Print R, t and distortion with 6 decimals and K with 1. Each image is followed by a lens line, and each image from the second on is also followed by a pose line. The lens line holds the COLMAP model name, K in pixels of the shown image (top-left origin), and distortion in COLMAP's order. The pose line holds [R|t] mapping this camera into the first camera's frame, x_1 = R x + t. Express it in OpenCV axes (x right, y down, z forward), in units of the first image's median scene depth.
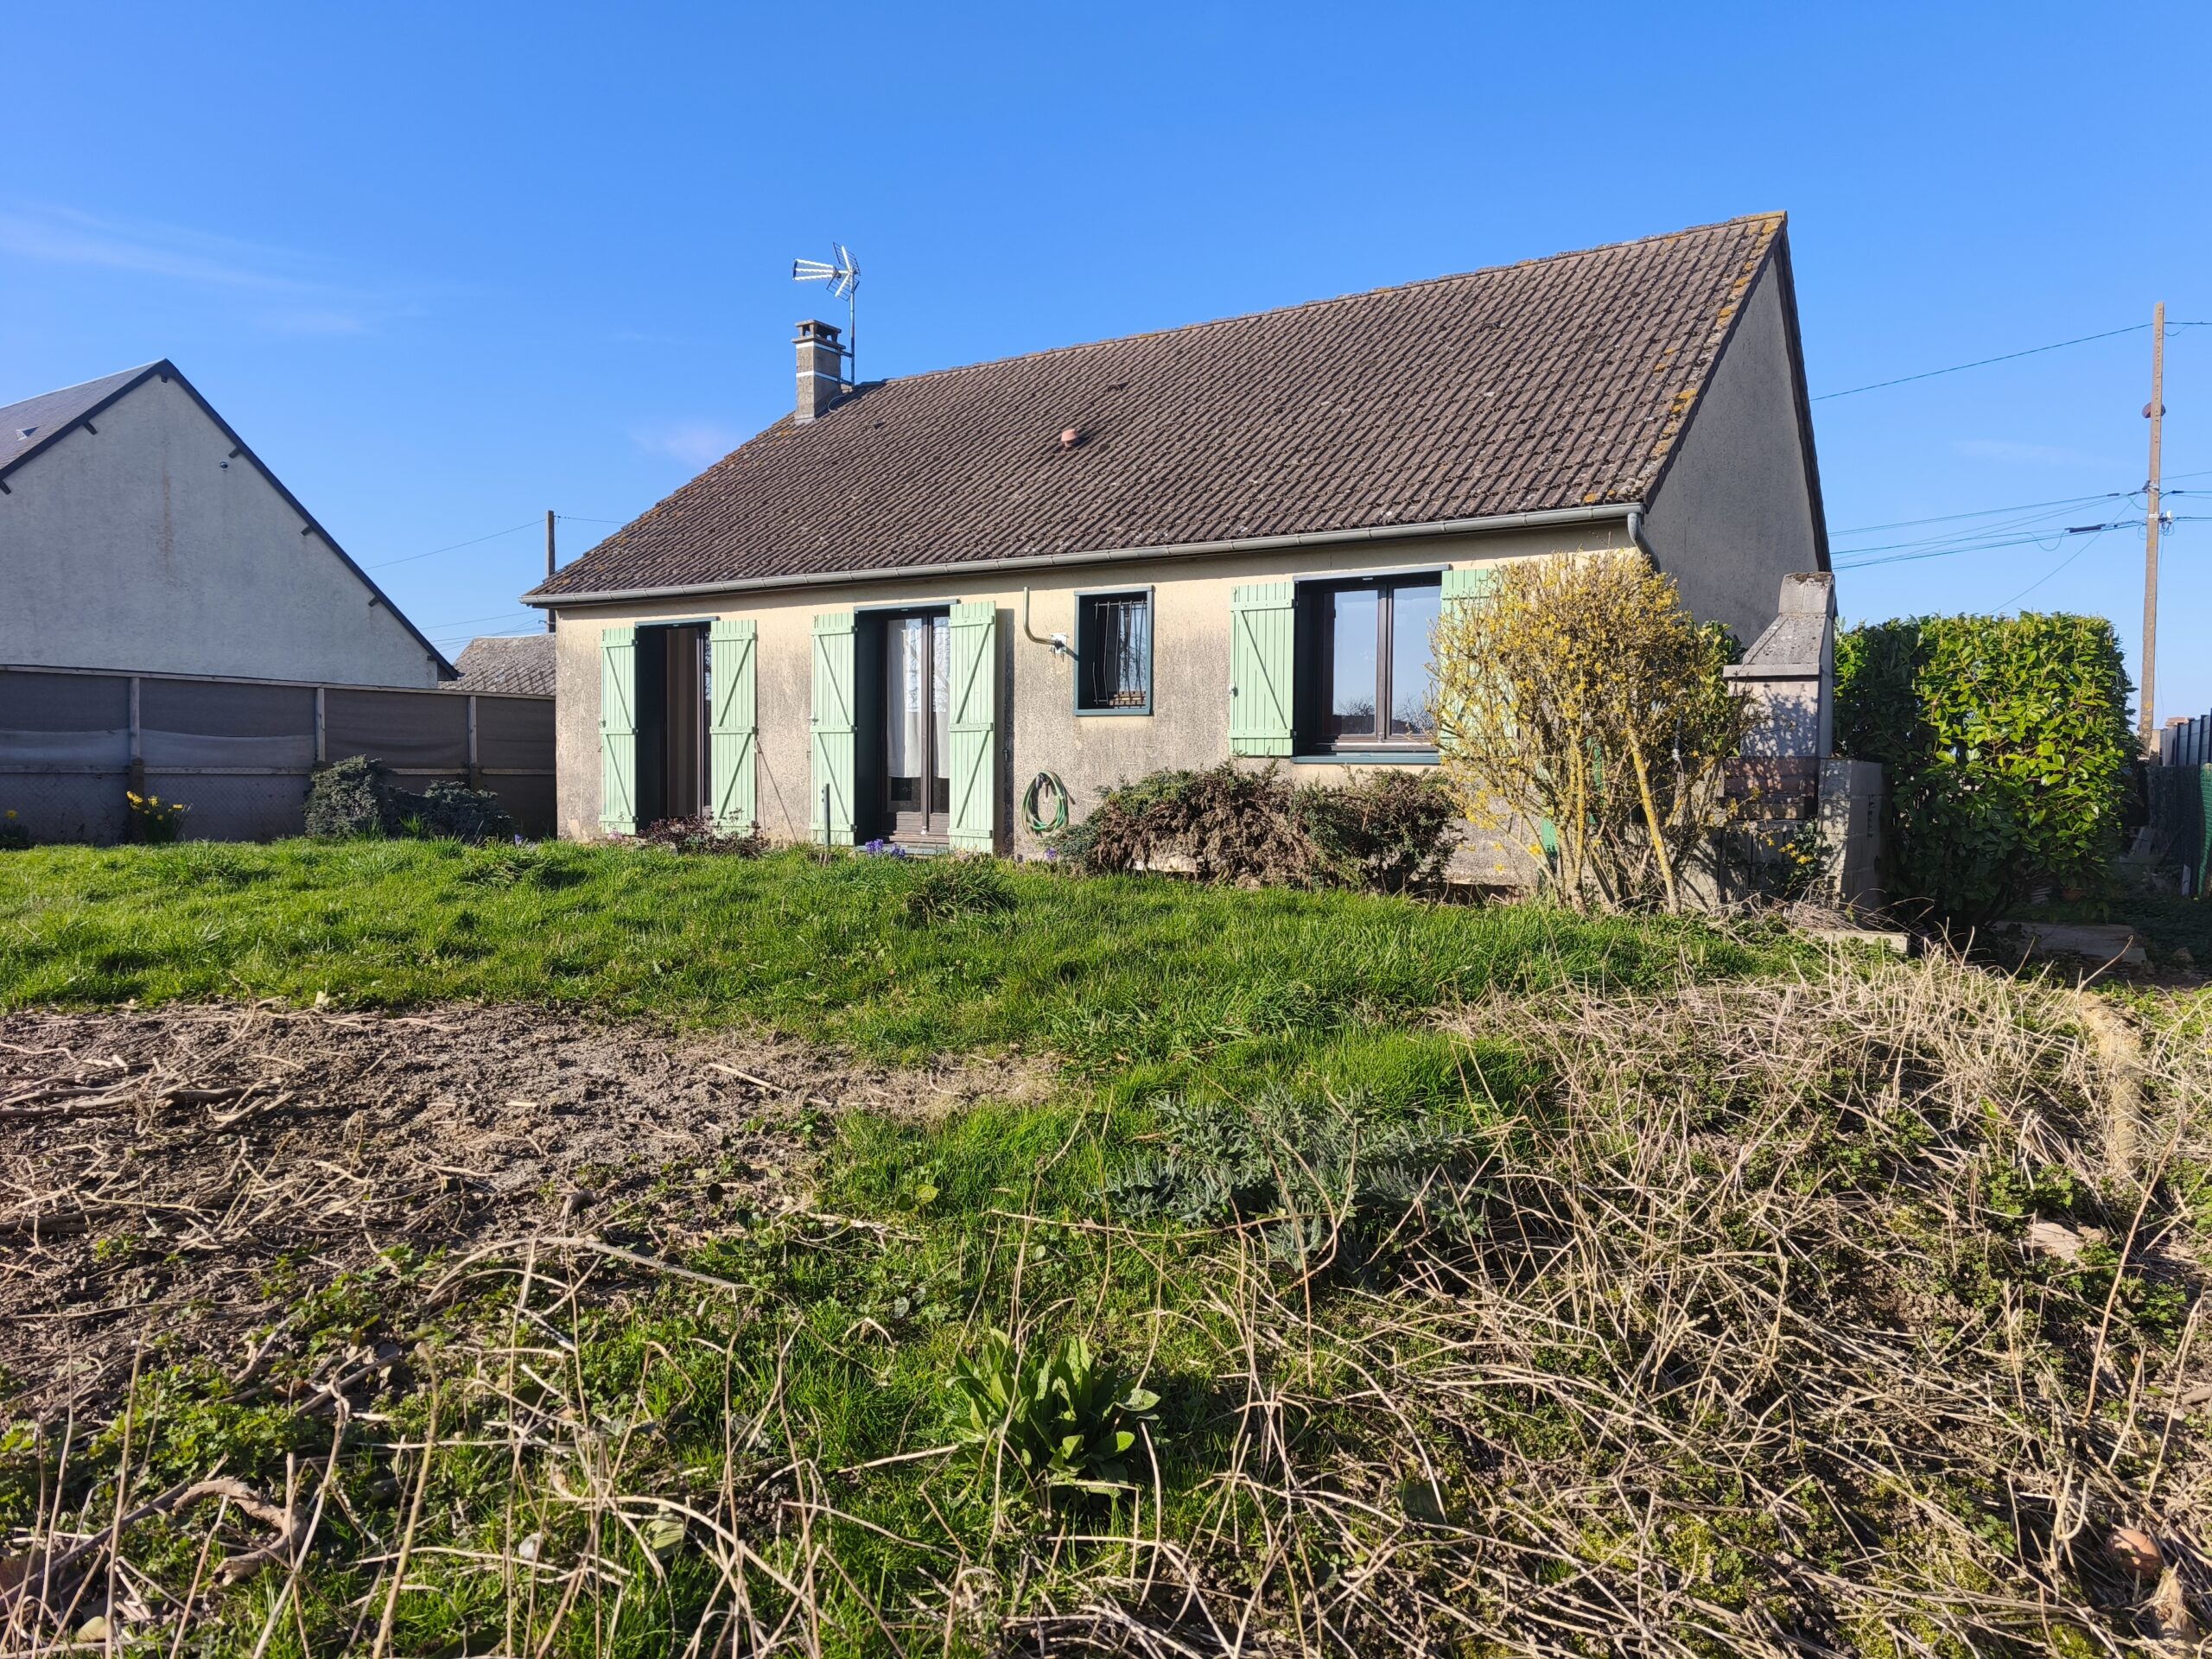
lens RADIAL K [[1438.0, 0, 1105.2], [0, 1438.0, 822.6], [0, 0, 1]] dist [0.046904, -0.008485]
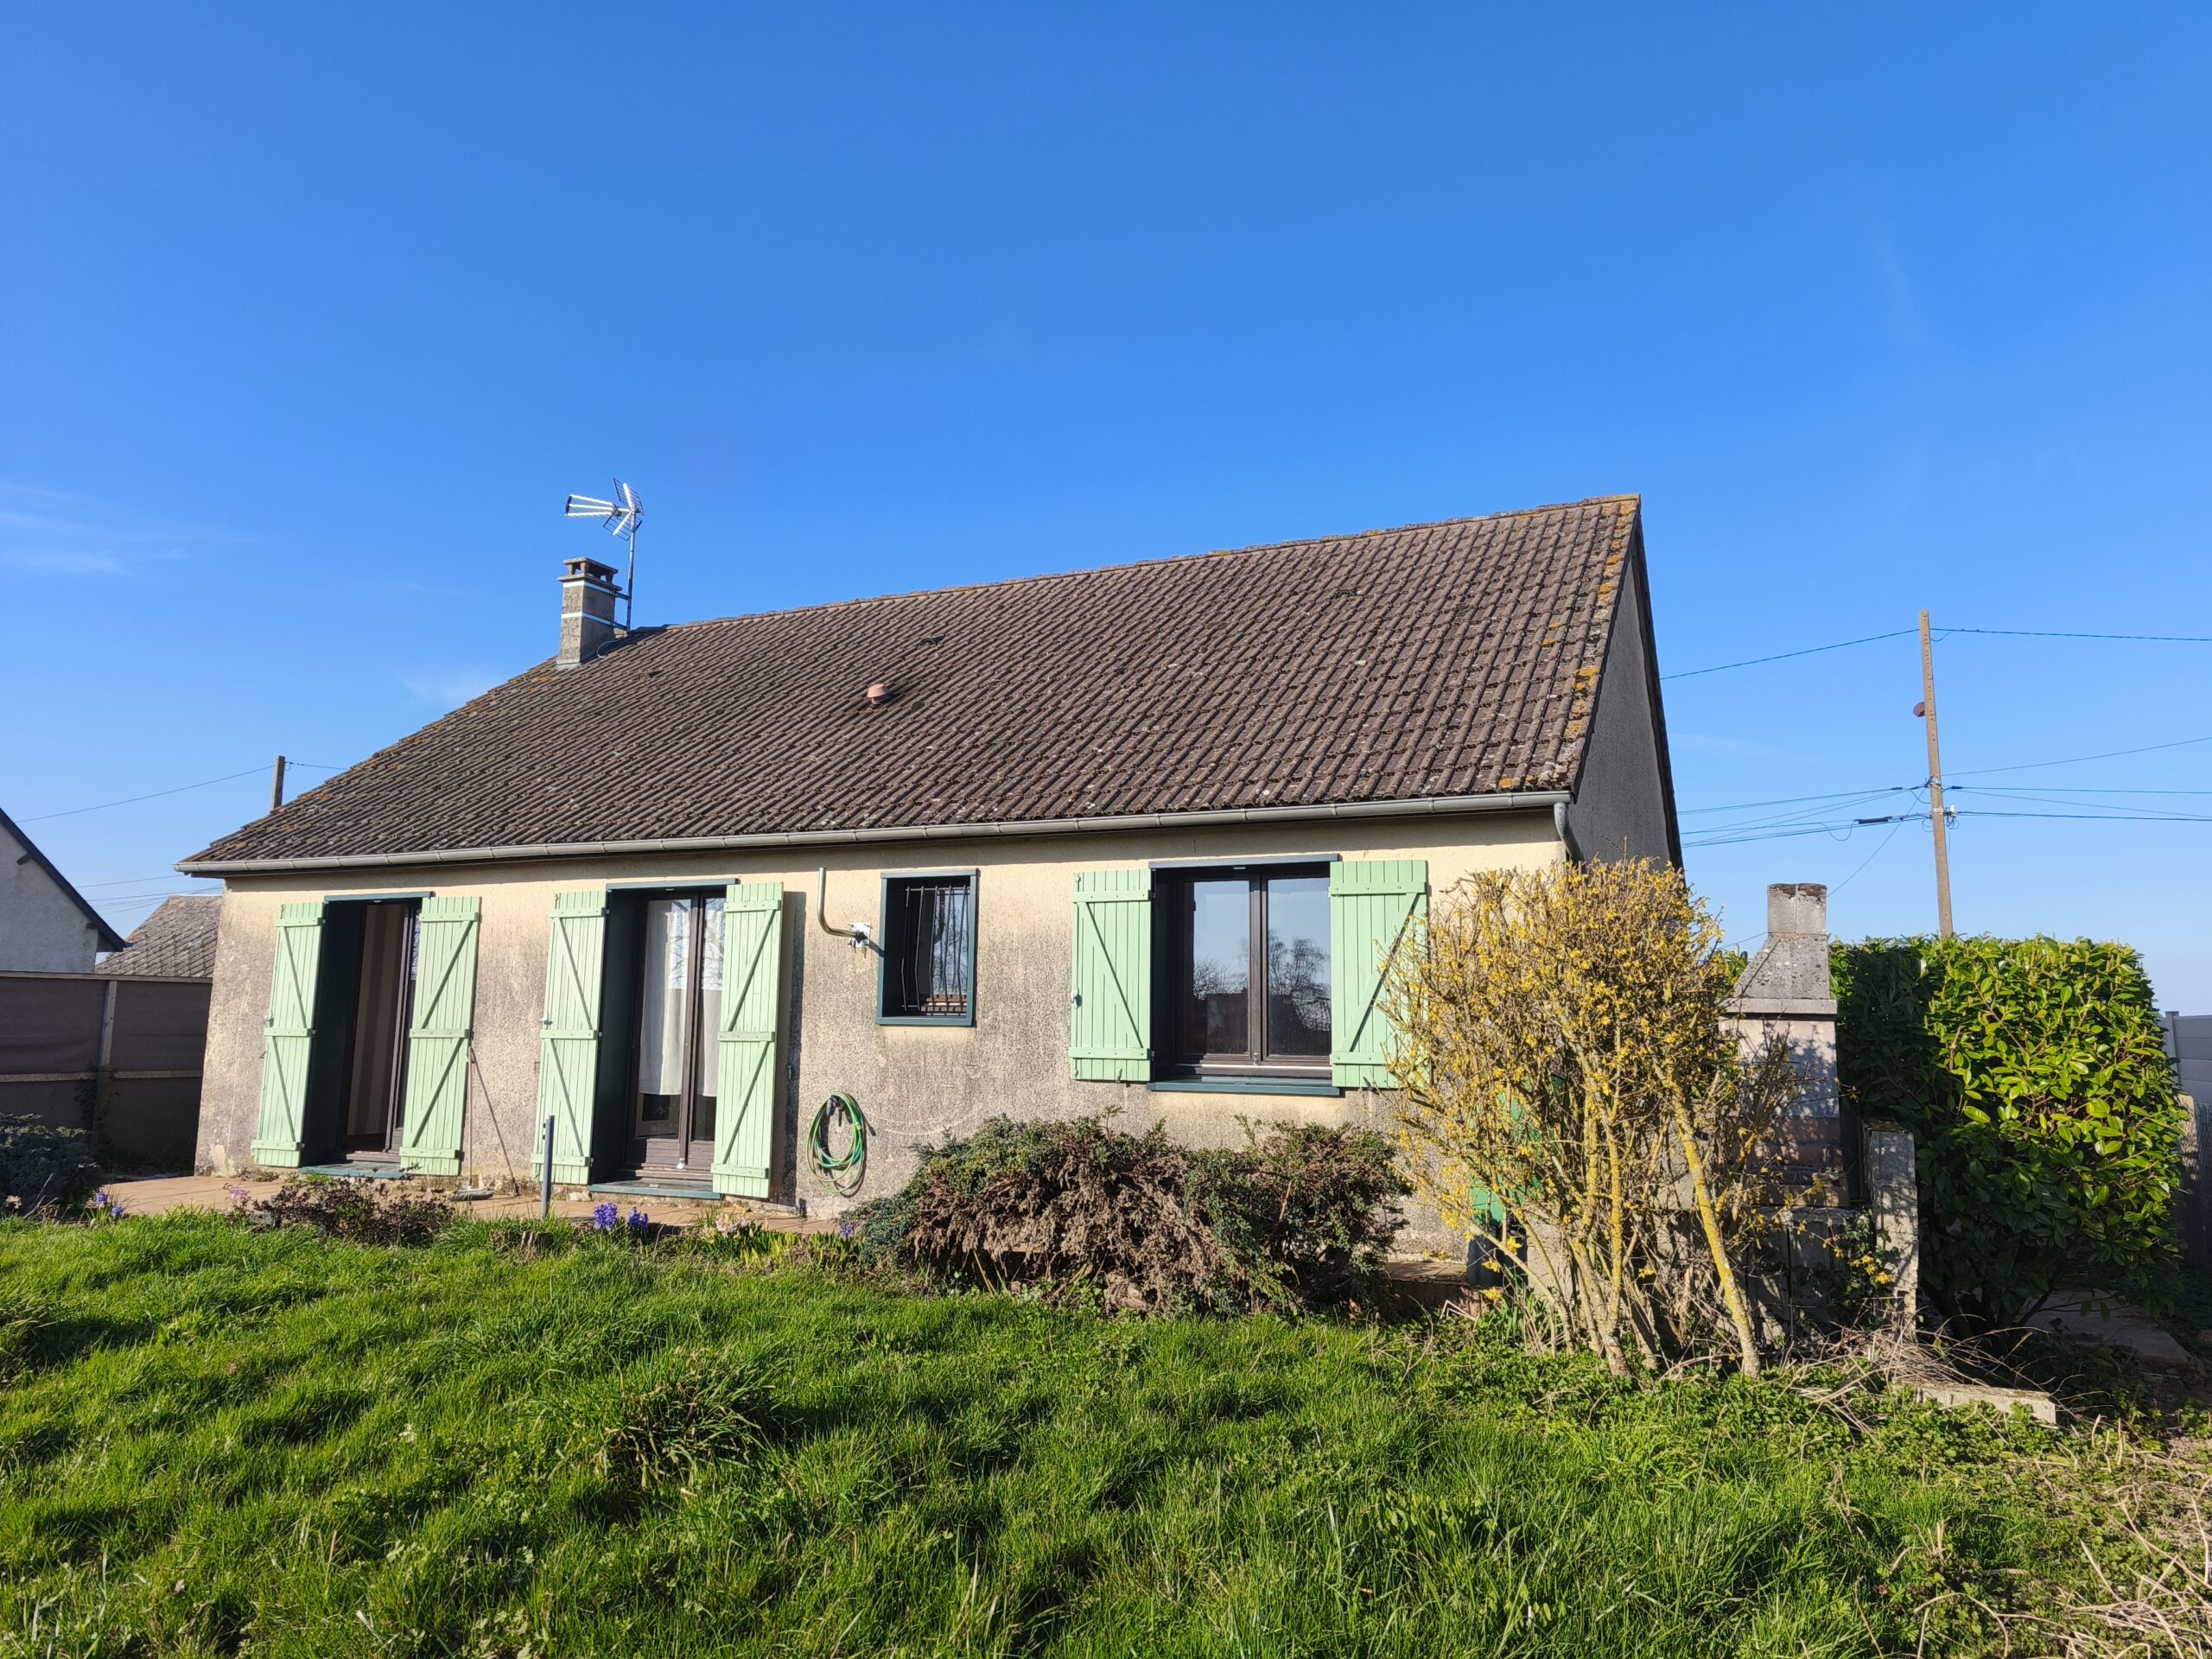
lens RADIAL K [[1438.0, 0, 1087.3], [0, 1438.0, 825.8], [0, 0, 1]] dist [0.046904, -0.008485]
pose [[0.990998, 0.021561, 0.132127, -0.013658], [0.001723, 0.984809, -0.173634, -0.041935], [-0.133864, 0.172299, 0.975907, 0.167265]]
